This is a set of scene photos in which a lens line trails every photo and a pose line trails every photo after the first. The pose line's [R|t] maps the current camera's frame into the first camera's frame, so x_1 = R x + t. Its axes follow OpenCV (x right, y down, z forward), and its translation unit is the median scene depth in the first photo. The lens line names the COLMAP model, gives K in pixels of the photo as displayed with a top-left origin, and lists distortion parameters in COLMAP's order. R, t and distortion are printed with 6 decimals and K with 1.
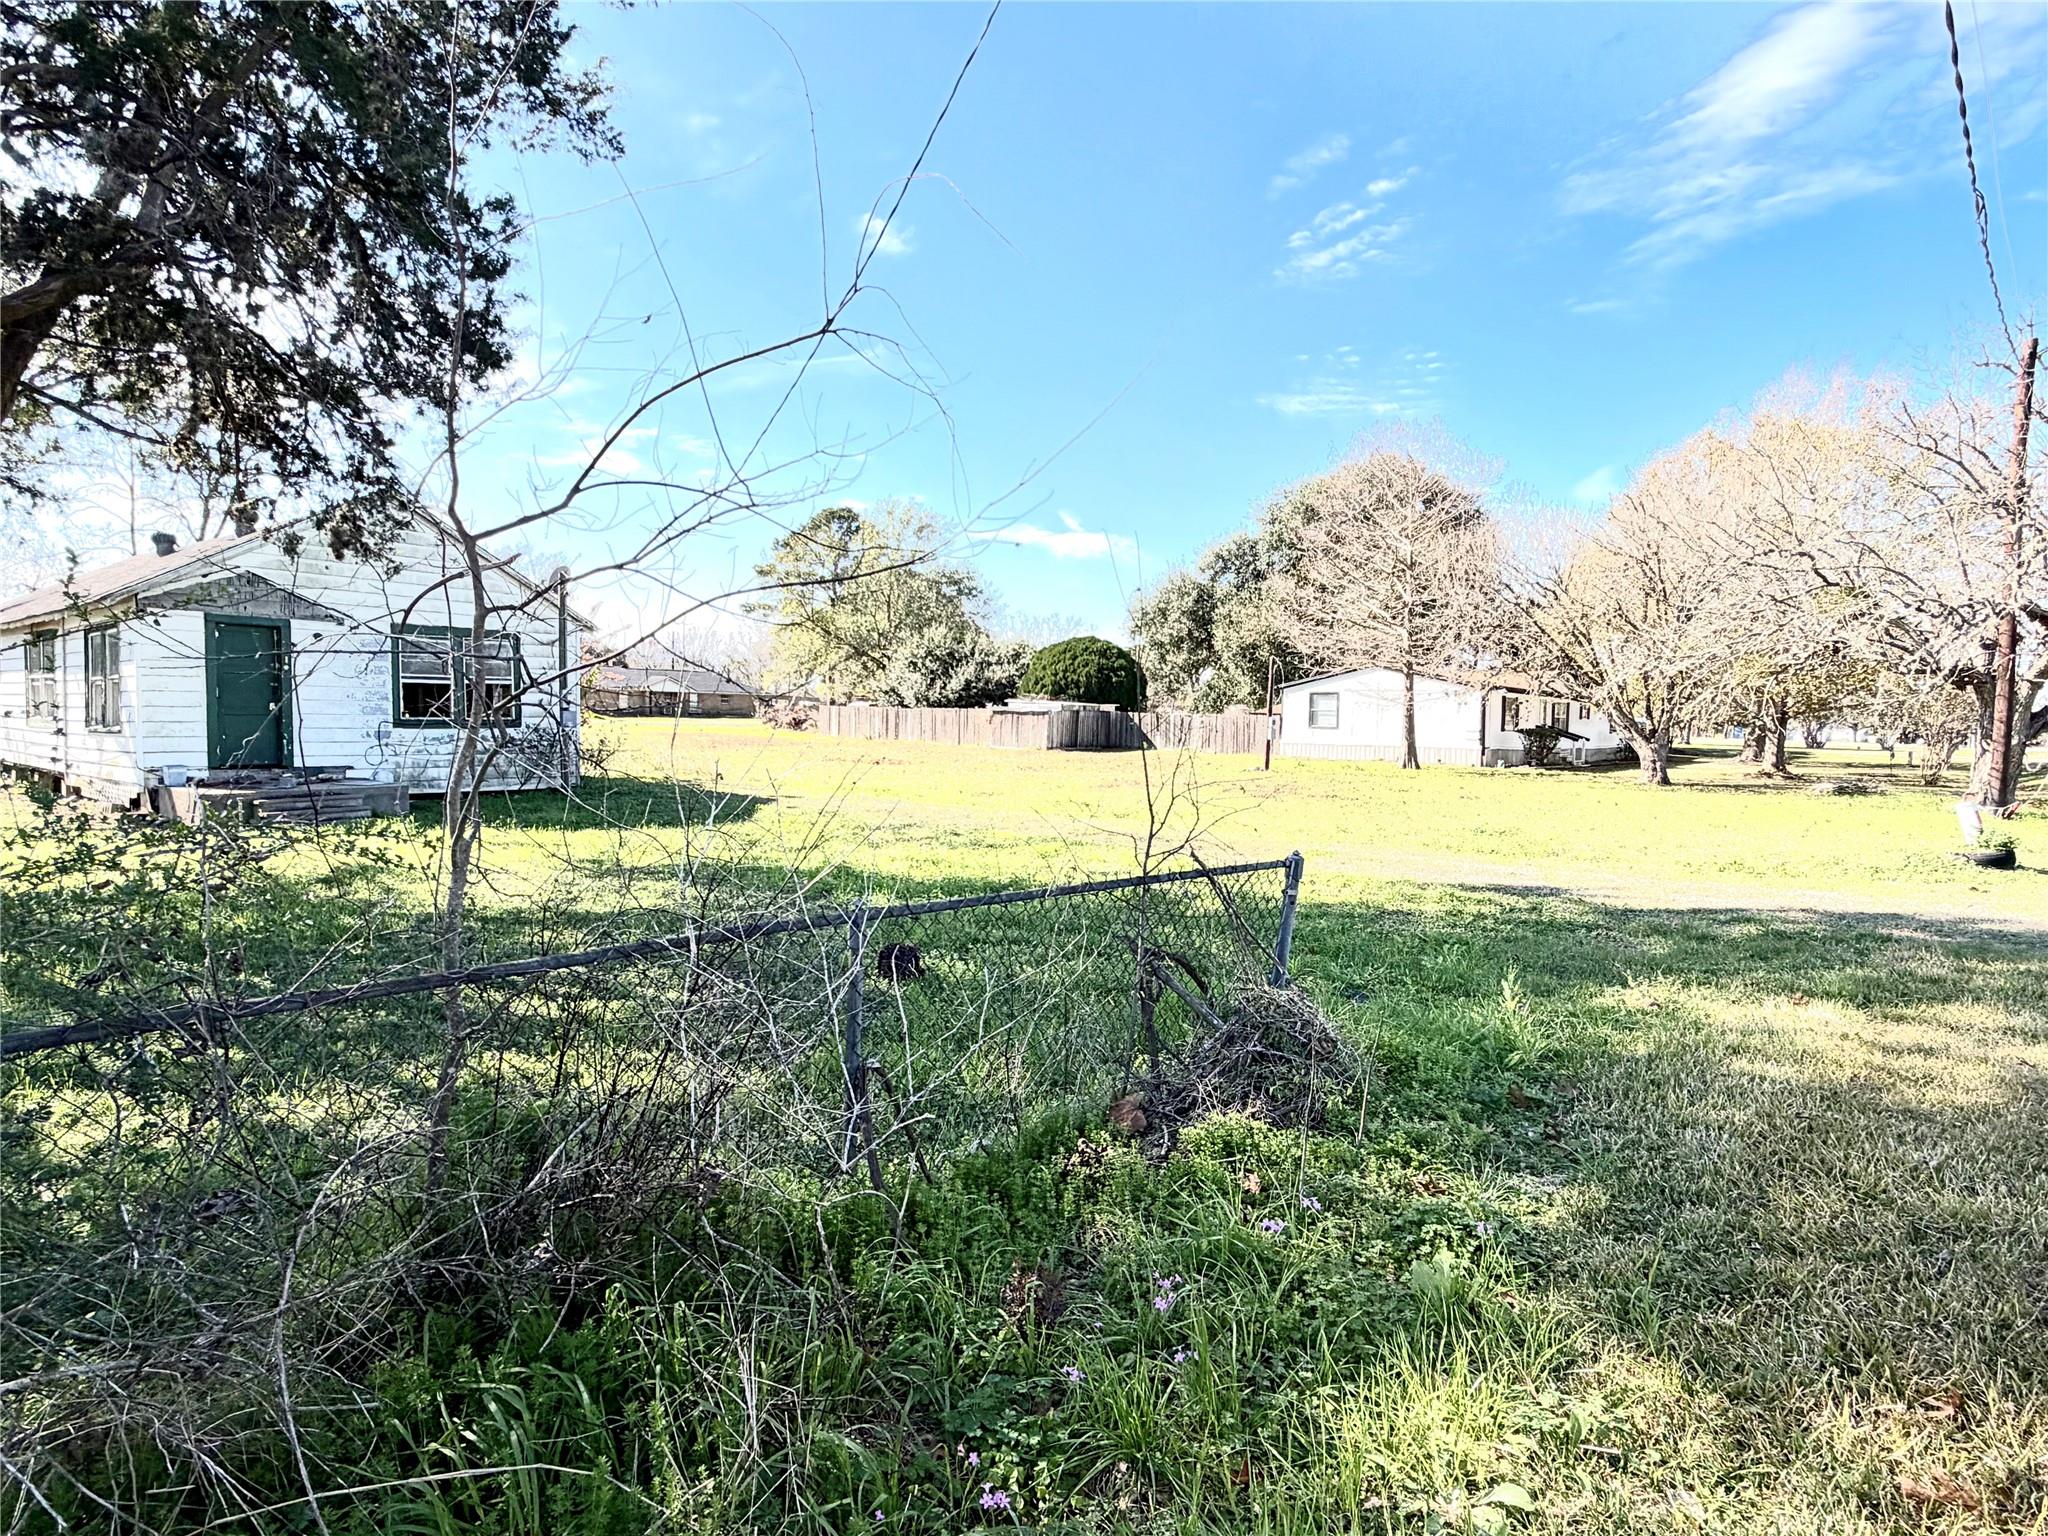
lens RADIAL K [[1090.2, 0, 1024.0], [0, 1090.2, 768.0], [0, 0, 1]] dist [0.027172, -0.041233]
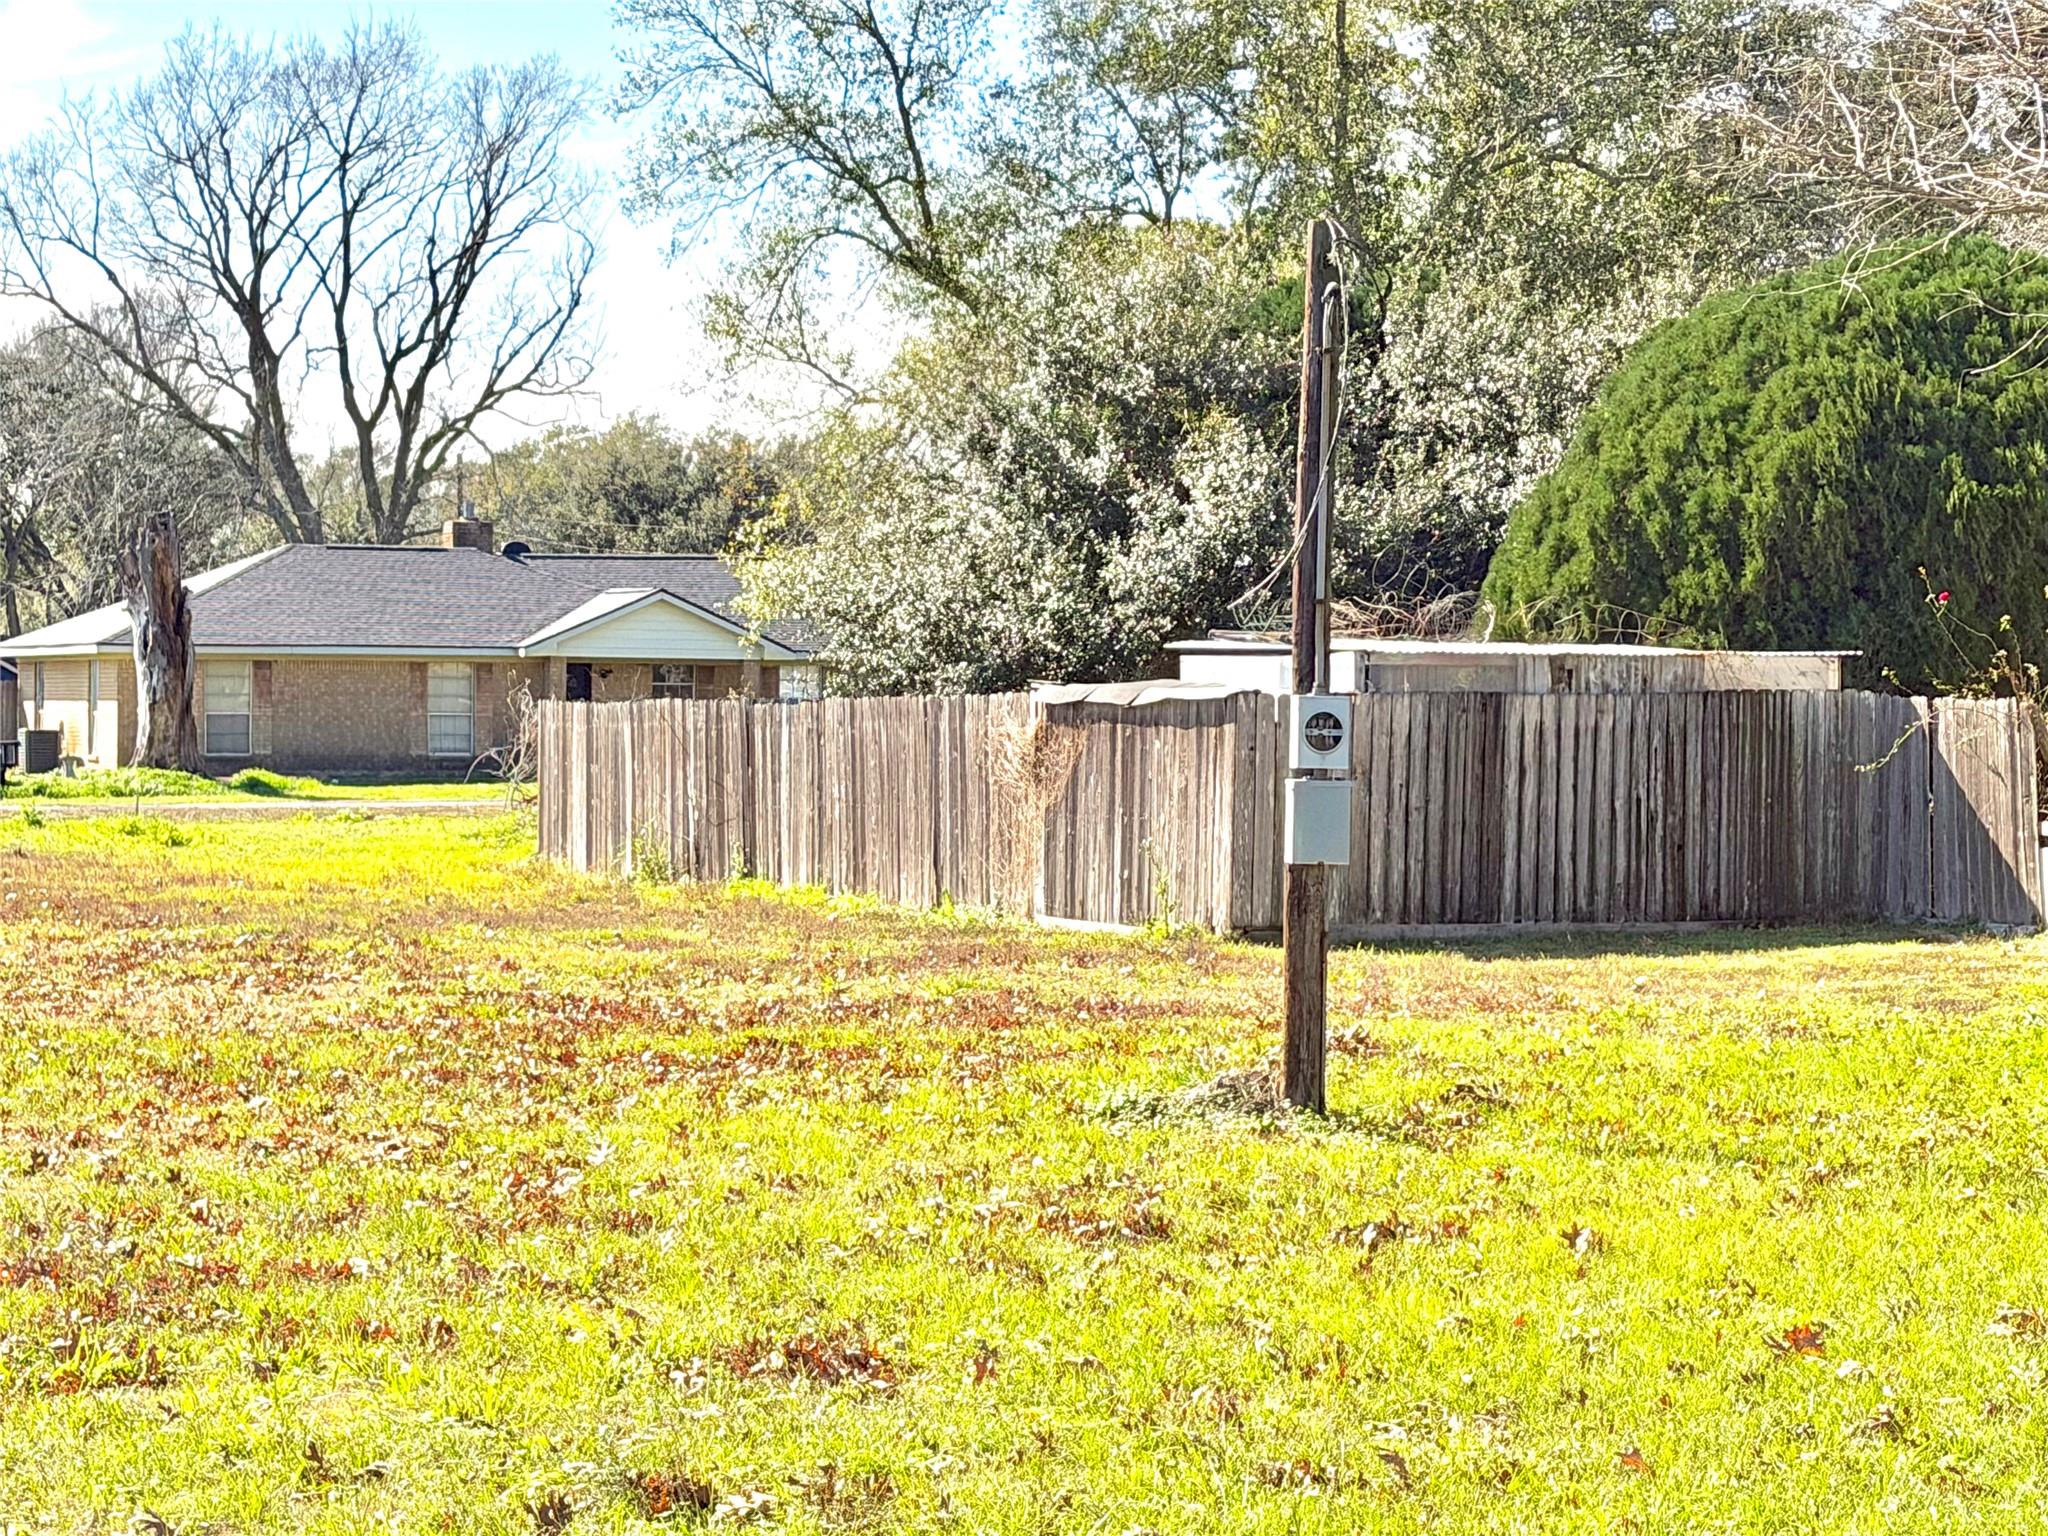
lens RADIAL K [[5048.4, 0, 1024.0], [0, 5048.4, 768.0], [0, 0, 1]] dist [-0.041616, 0.174210]
pose [[0.906469, -0.017453, -0.421911, 0.286420], [-0.002568, 0.998899, -0.046839, -0.006525], [0.422264, 0.043541, 0.905426, 0.290662]]
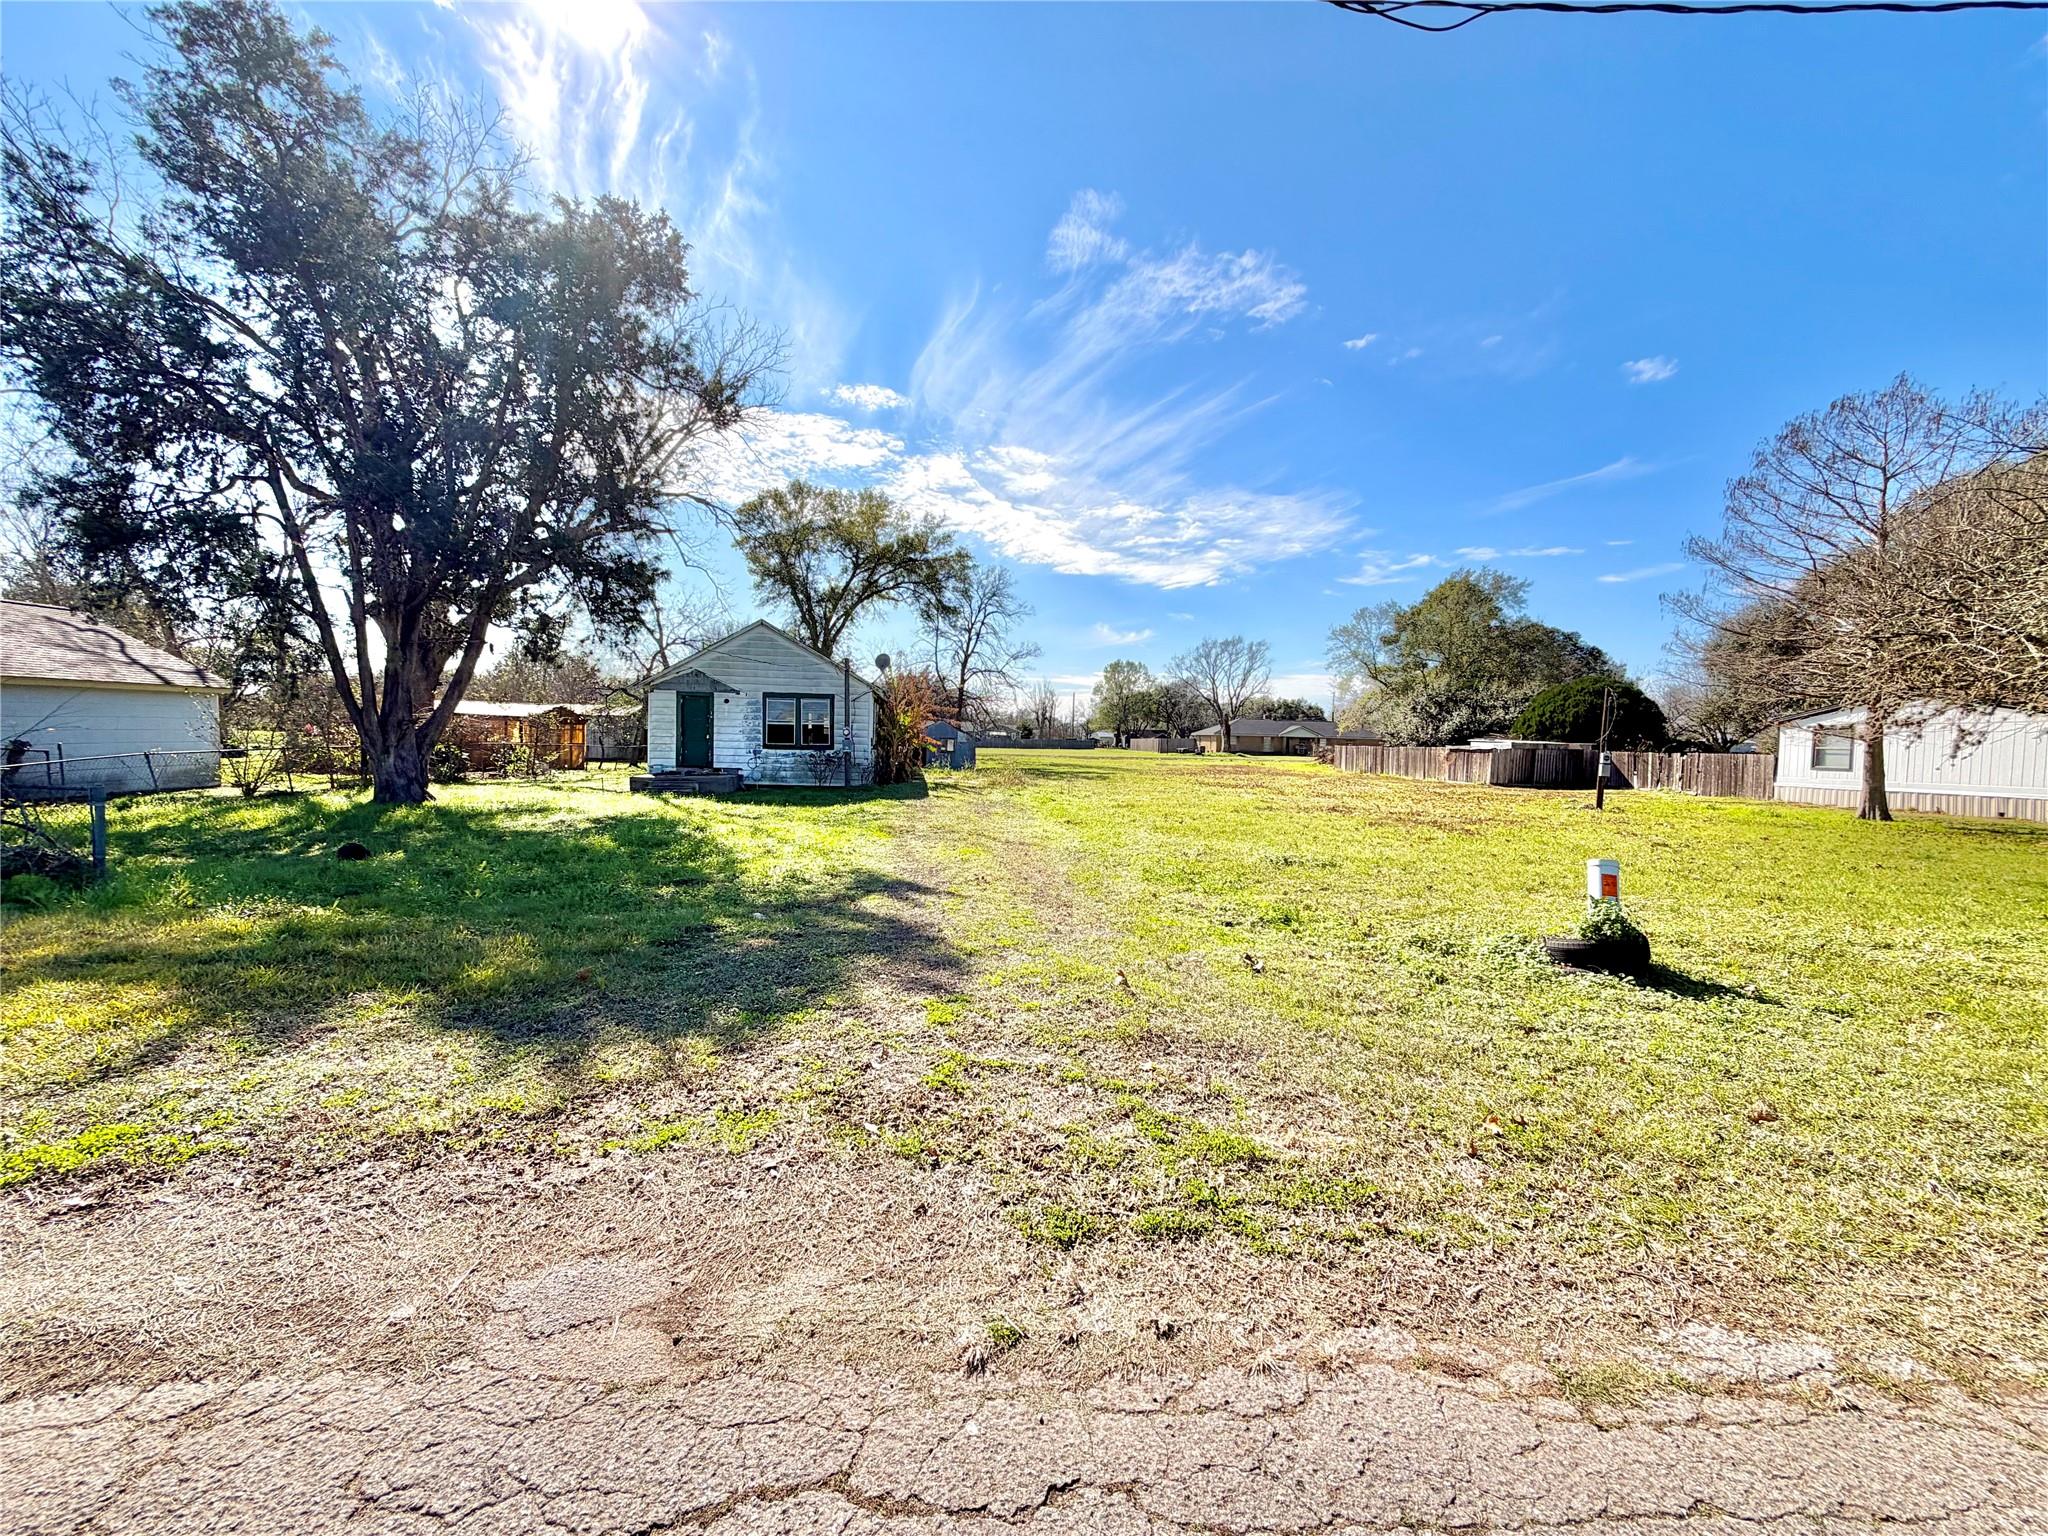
lens RADIAL K [[814.2, 0, 1024.0], [0, 814.2, 768.0], [0, 0, 1]] dist [-0.001341, -0.000007]
pose [[0.723024, 0.018791, -0.690567, 0.225078], [-0.043327, 0.998895, -0.018183, 0.000757], [0.689463, 0.043067, 0.723040, 0.099540]]
